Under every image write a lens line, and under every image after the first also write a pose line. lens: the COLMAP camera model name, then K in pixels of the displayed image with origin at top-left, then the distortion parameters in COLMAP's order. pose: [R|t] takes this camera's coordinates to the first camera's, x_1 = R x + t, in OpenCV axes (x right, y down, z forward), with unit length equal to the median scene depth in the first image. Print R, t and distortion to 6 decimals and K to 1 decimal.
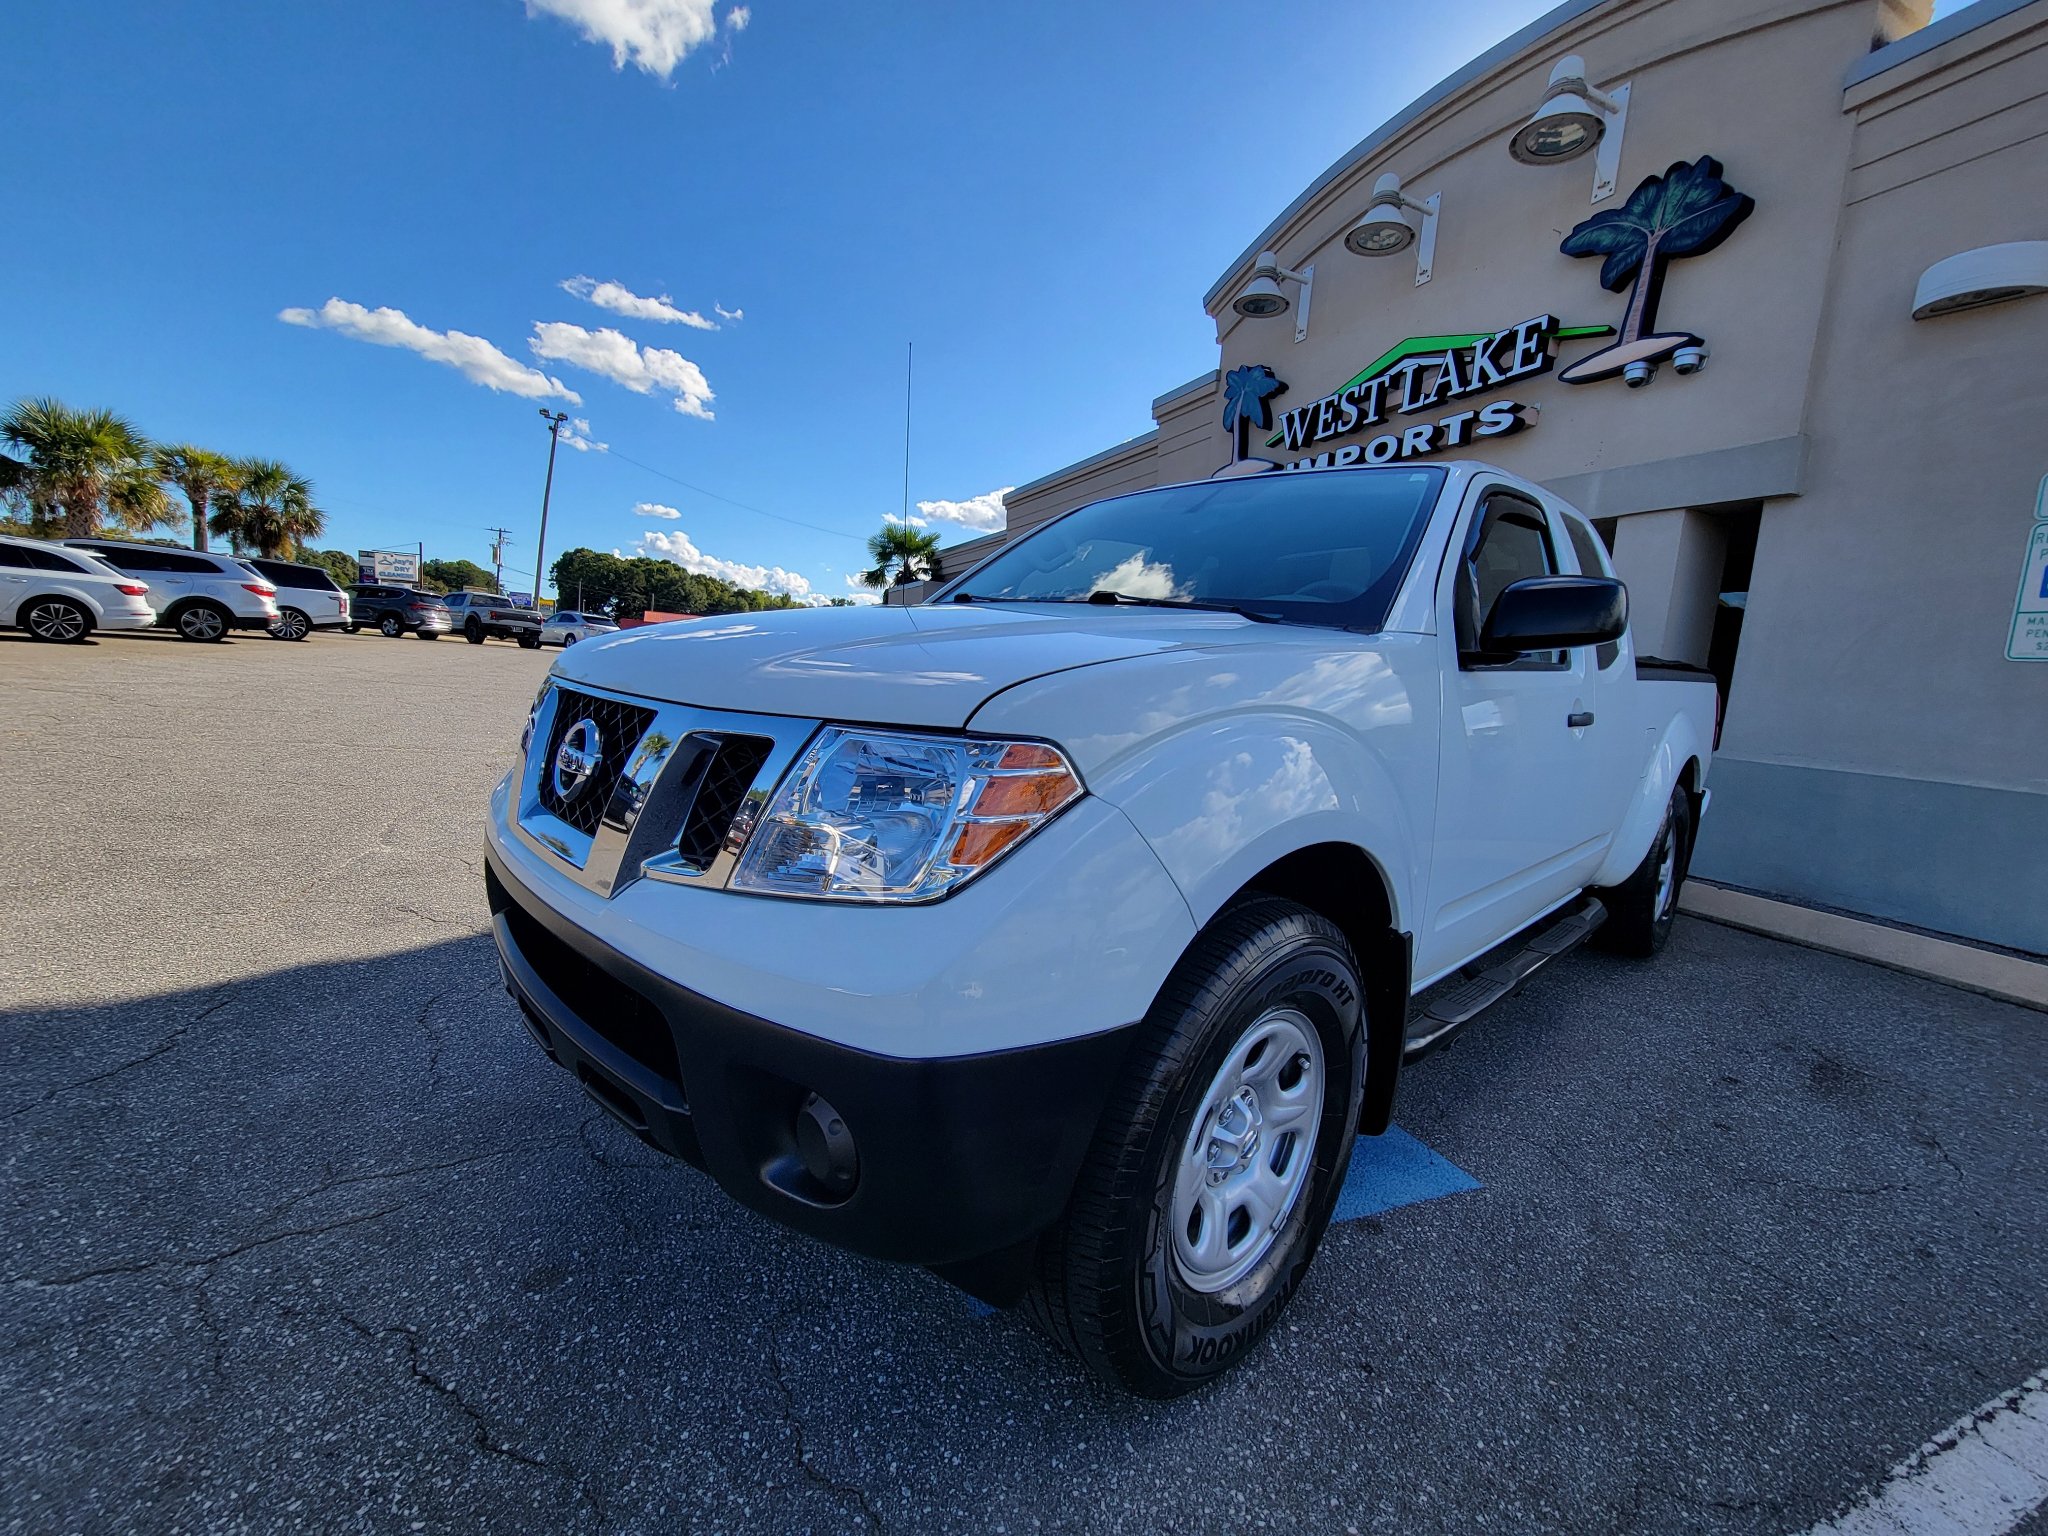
lens RADIAL K [[837.7, 0, 1024.0], [0, 837.7, 768.0], [0, 0, 1]] dist [0.002277, -0.001439]
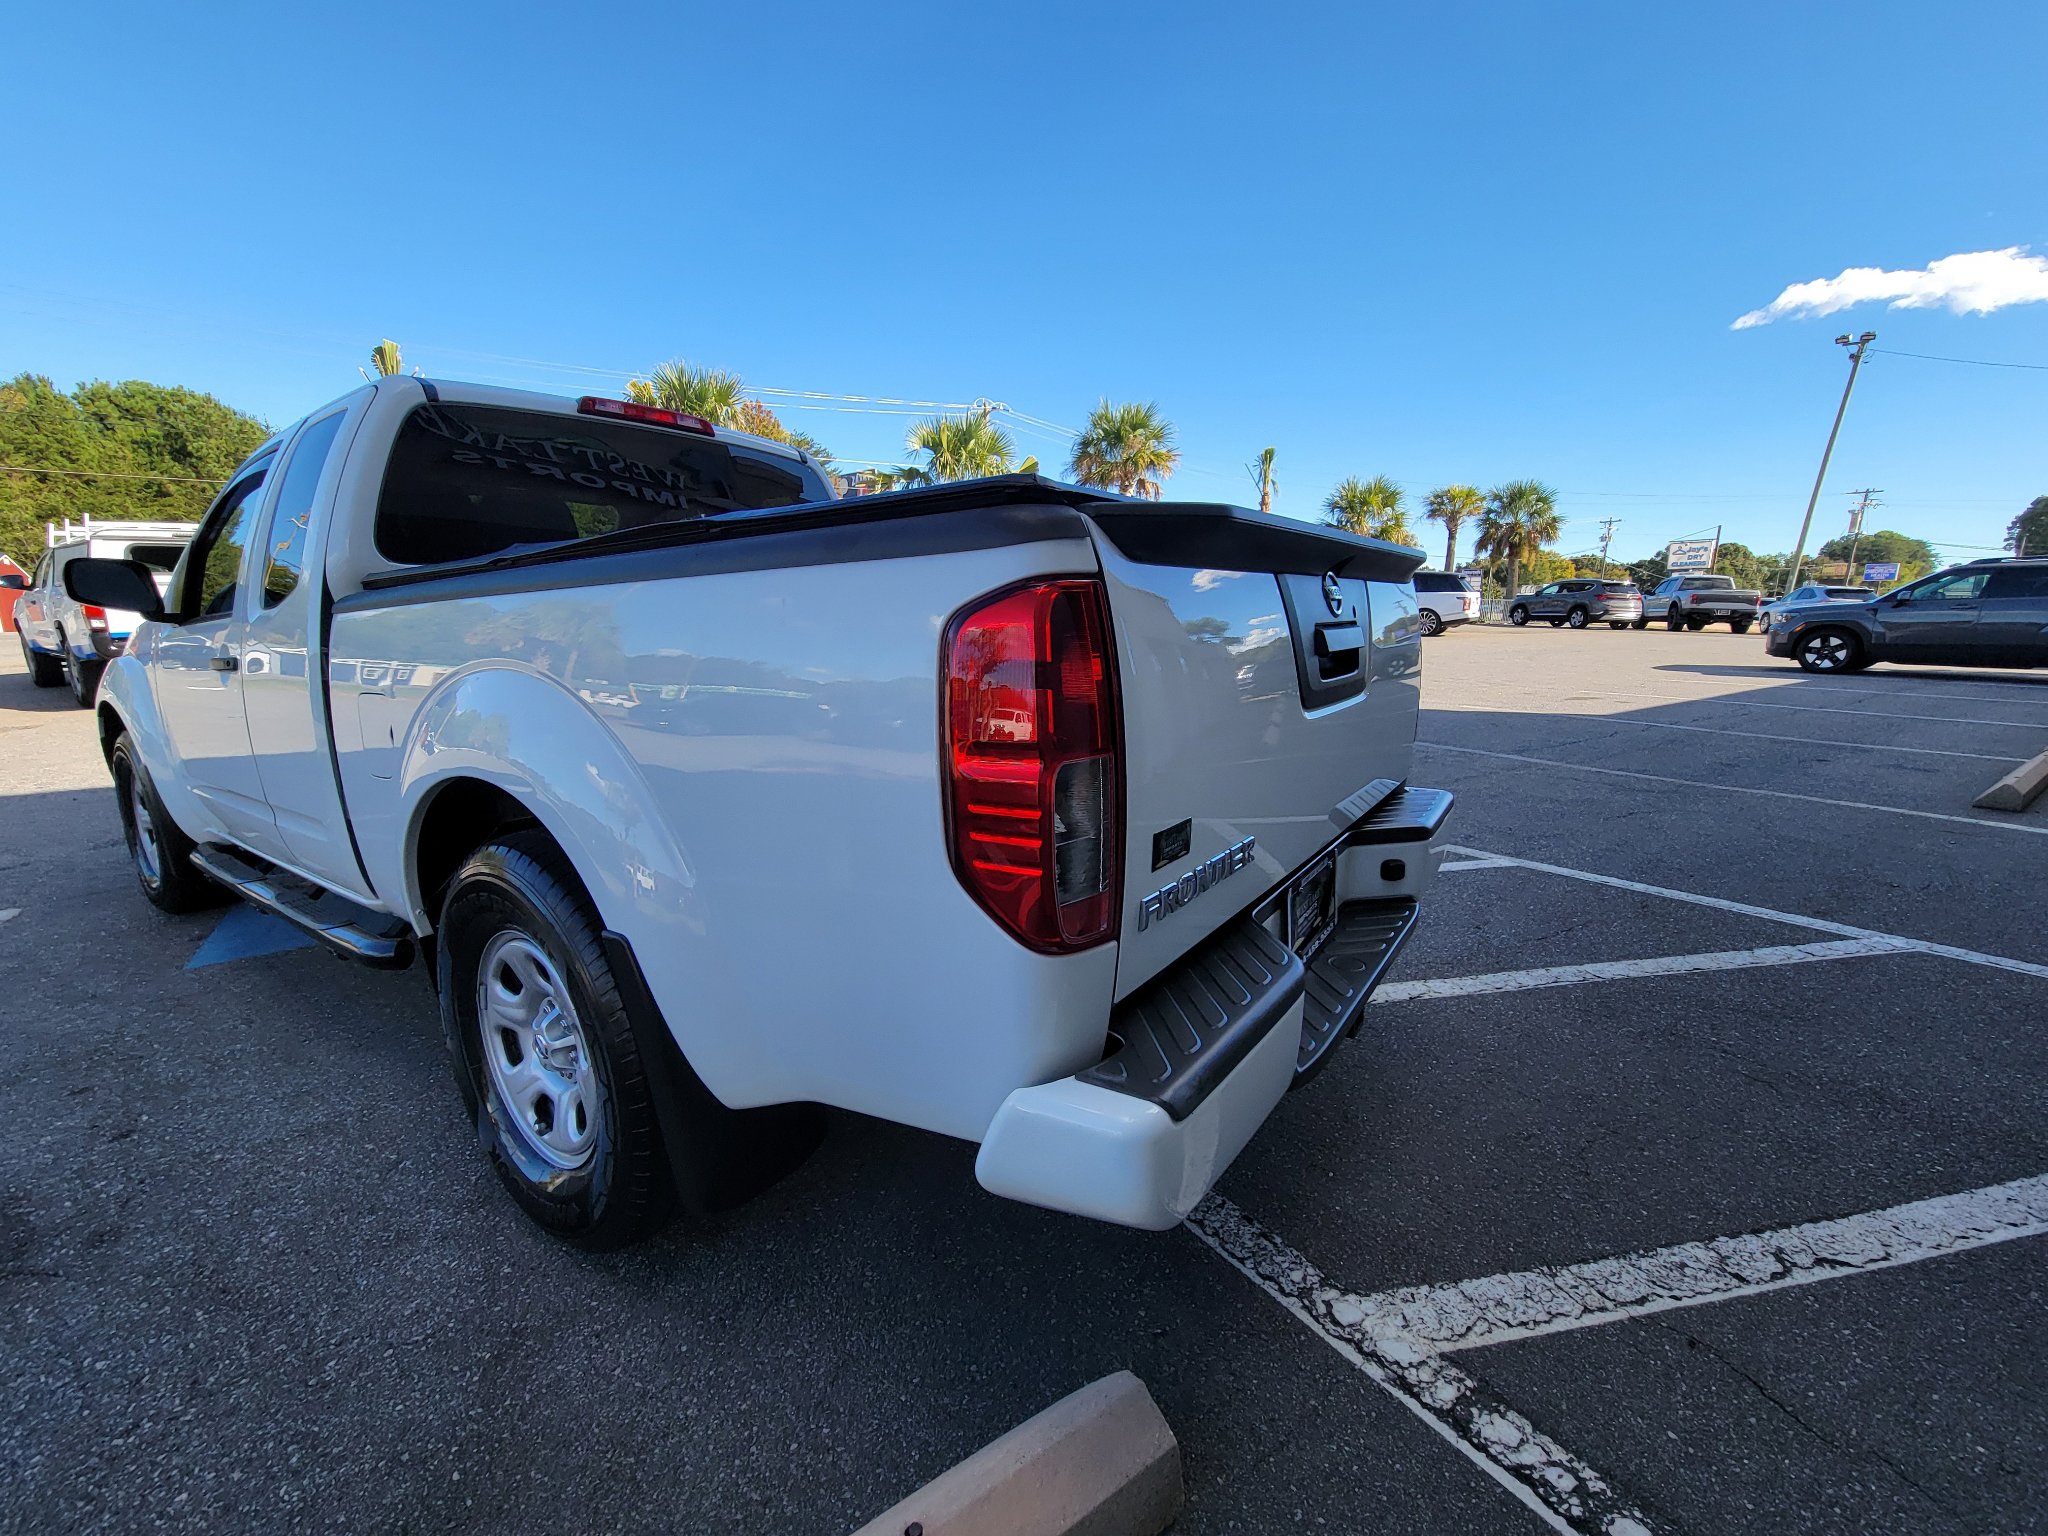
lens RADIAL K [[839.2, 0, 1035.0], [0, 839.2, 768.8], [0, 0, 1]] dist [-0.001000, 0.000016]
pose [[0.195756, 0.109300, -0.974543, 0.596853], [-0.100895, 0.990740, 0.090850, -0.039630], [0.975449, 0.080542, 0.204971, 0.555474]]
